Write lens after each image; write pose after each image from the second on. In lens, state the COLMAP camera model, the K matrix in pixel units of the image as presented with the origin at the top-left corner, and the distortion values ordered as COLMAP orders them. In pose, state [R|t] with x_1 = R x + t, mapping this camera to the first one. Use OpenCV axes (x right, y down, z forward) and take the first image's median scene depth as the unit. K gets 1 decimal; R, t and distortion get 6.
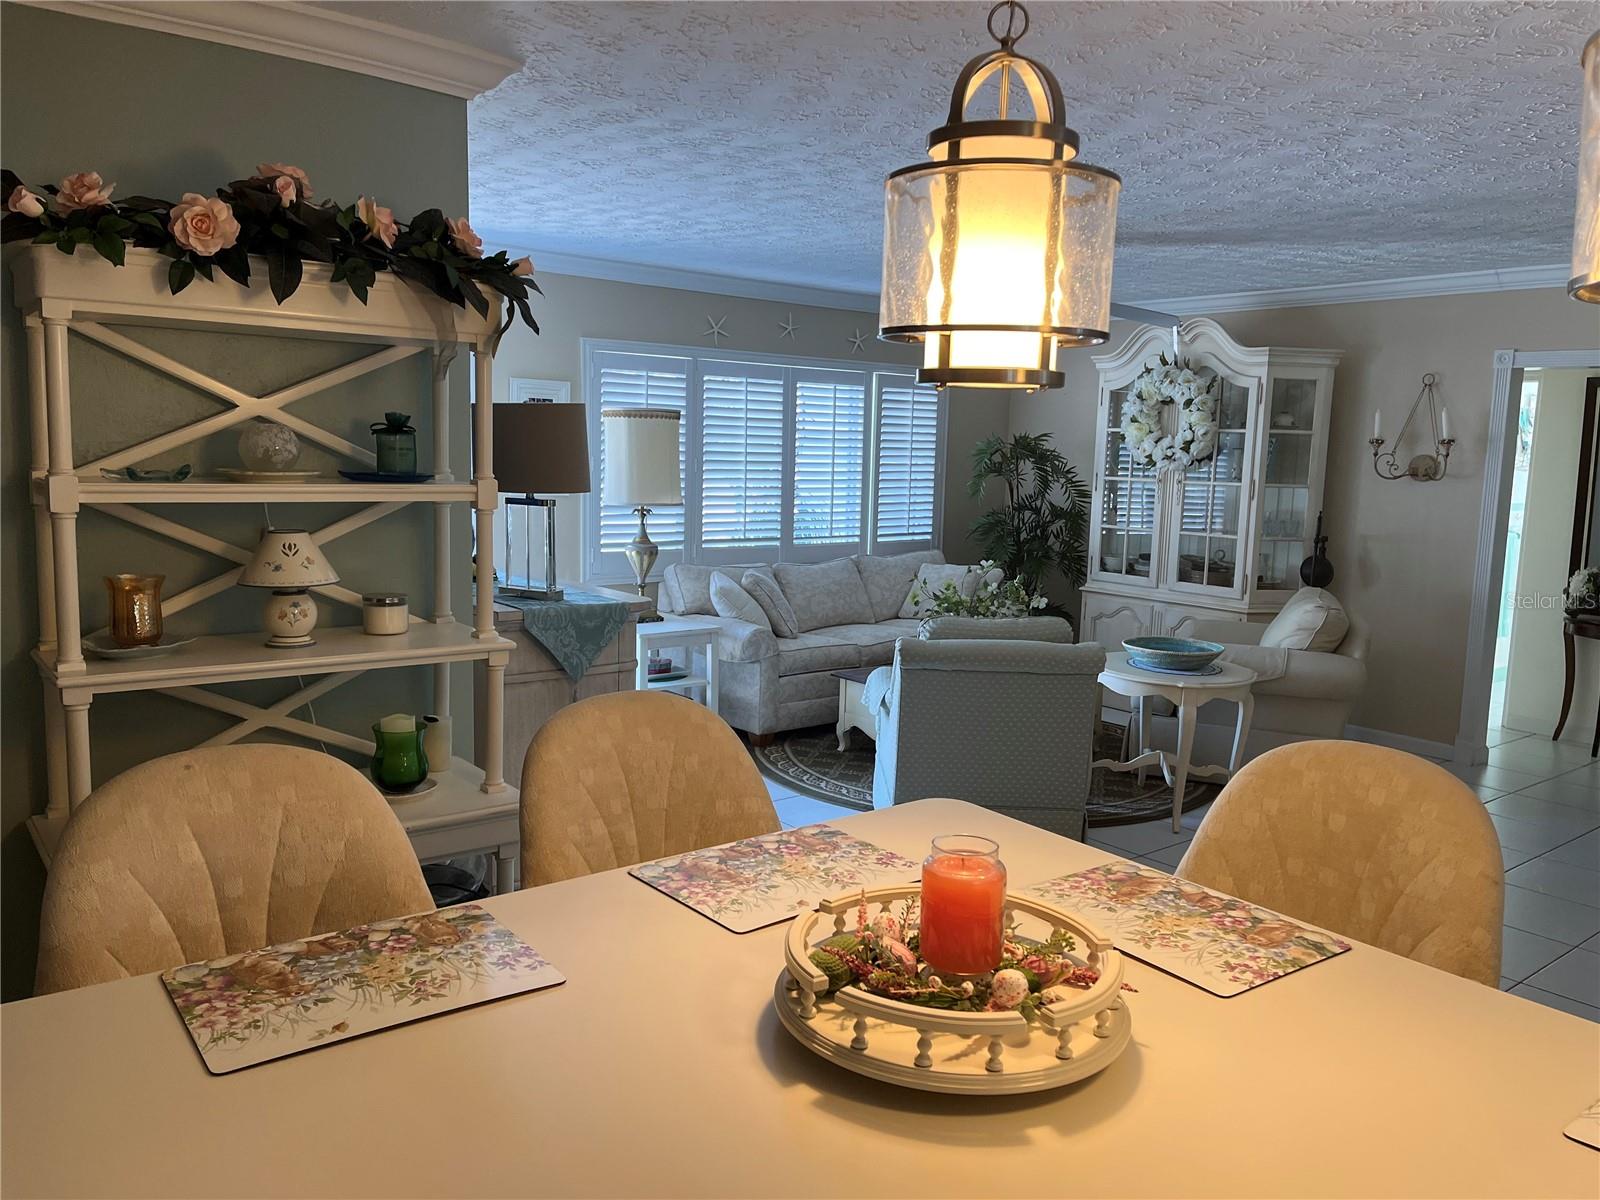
lens RADIAL K [[1215.3, 0, 807.9], [0, 1215.3, 595.8], [0, 0, 1]] dist [0.075348, -0.089720]
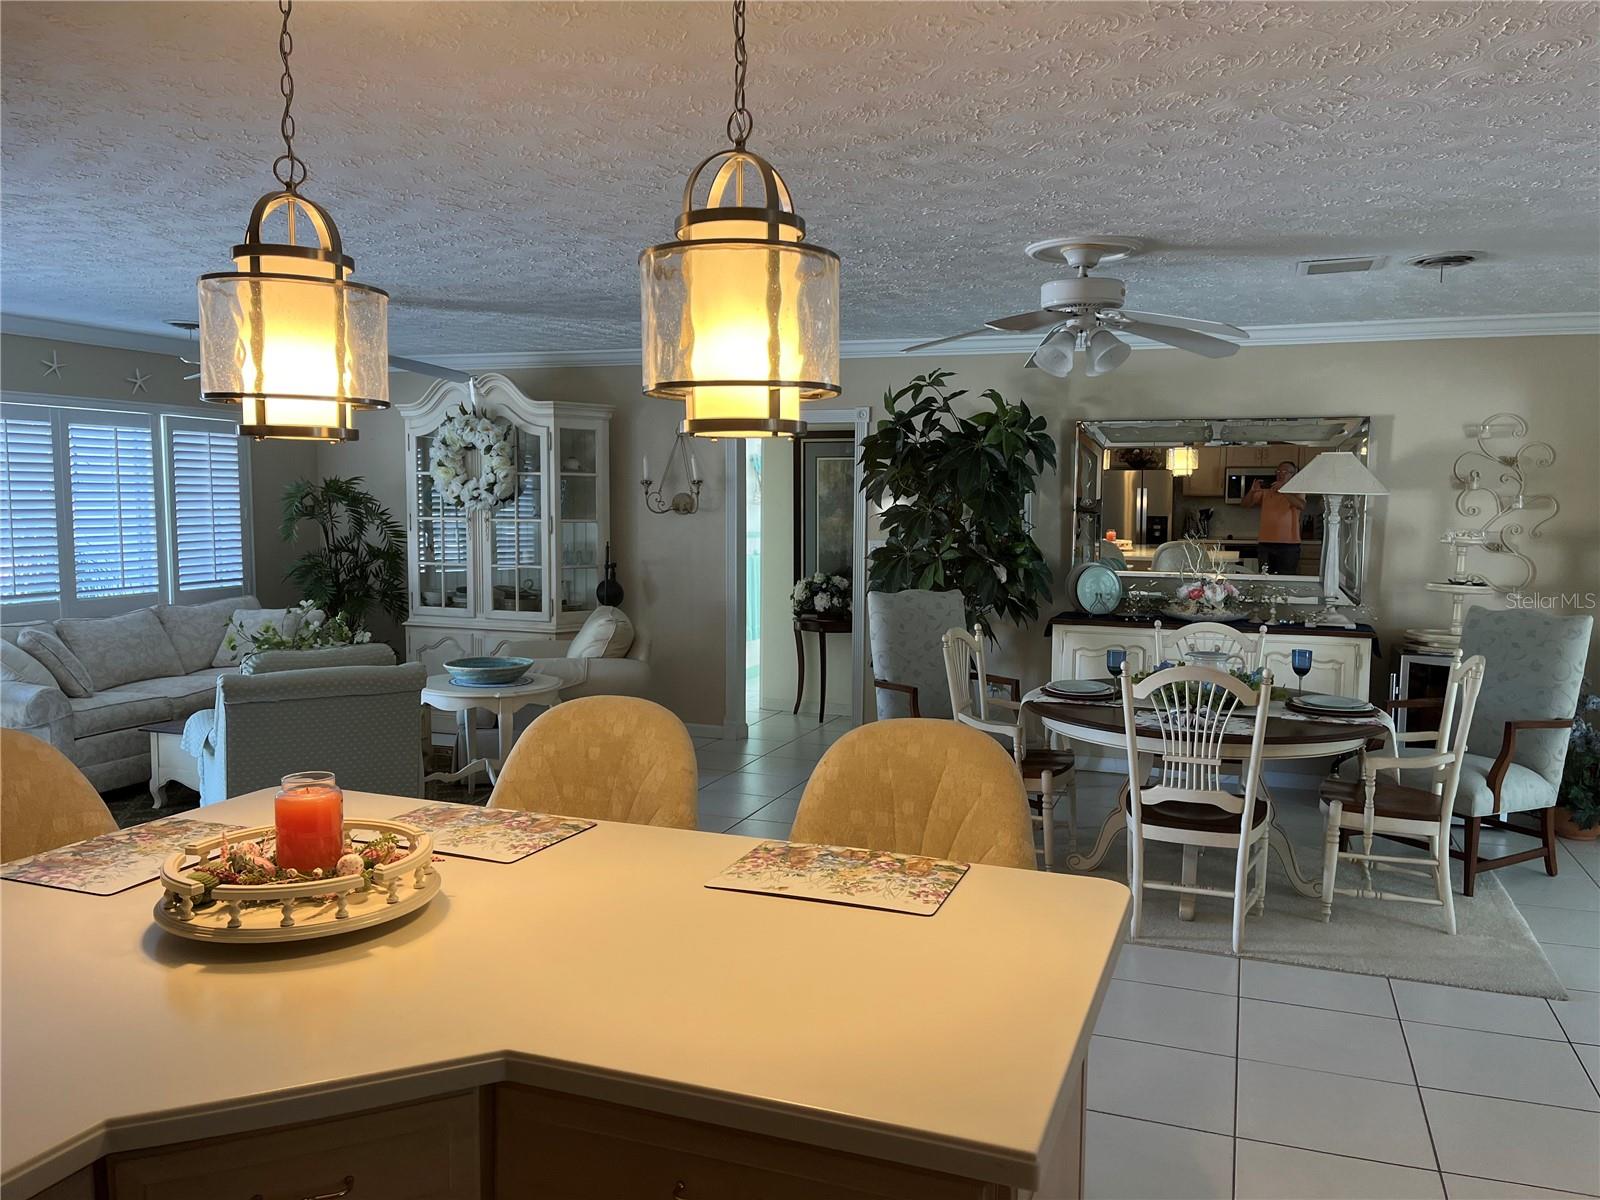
lens RADIAL K [[1215.3, 0, 815.1], [0, 1215.3, 610.0], [0, 0, 1]] dist [0.075348, -0.089720]
pose [[0.855336, -0.067876, 0.513609, -0.022776], [0.080106, 0.996785, -0.001673, 0.019424], [-0.511844, 0.042574, 0.858023, -0.136531]]
